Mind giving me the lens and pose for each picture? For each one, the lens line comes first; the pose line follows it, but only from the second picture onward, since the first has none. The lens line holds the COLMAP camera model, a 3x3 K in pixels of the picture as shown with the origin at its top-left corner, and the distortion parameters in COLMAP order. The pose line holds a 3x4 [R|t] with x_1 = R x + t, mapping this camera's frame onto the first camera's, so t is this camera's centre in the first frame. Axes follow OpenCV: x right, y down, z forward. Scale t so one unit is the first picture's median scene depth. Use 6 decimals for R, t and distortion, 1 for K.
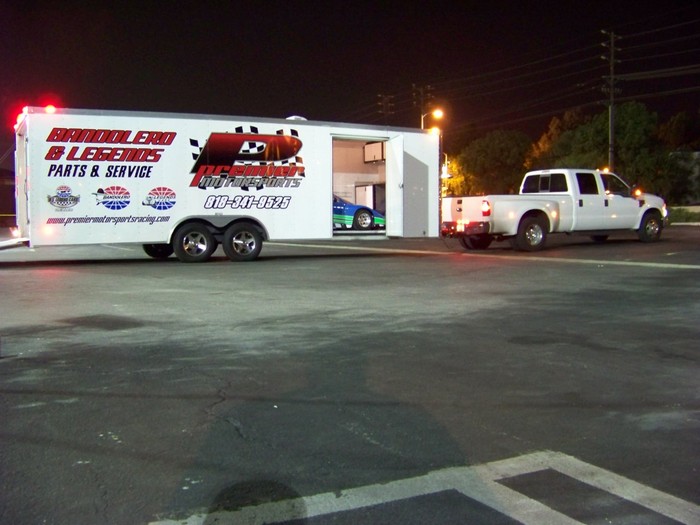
lens RADIAL K [[735.1, 0, 354.2], [0, 735.1, 259.6], [0, 0, 1]] dist [-0.259256, 0.347605]
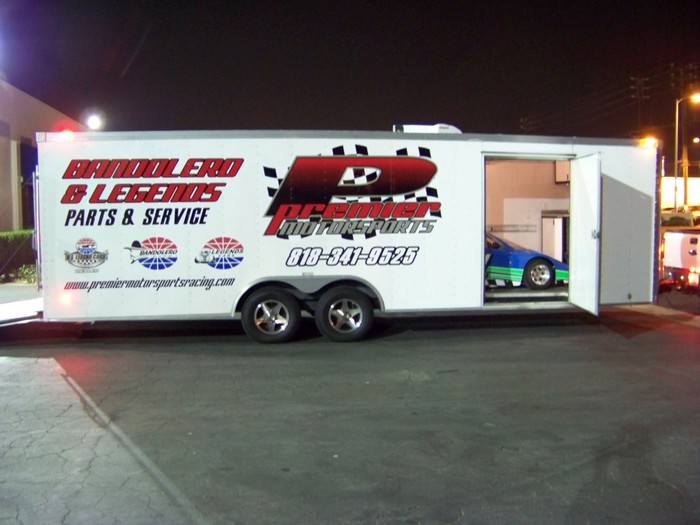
lens RADIAL K [[735.1, 0, 354.2], [0, 735.1, 259.6], [0, 0, 1]] dist [-0.259256, 0.347605]
pose [[0.939893, 0.025216, -0.340536, 0.094267], [-0.018636, 0.999571, 0.022579, -0.093756], [0.340960, -0.014876, 0.939960, 0.360624]]
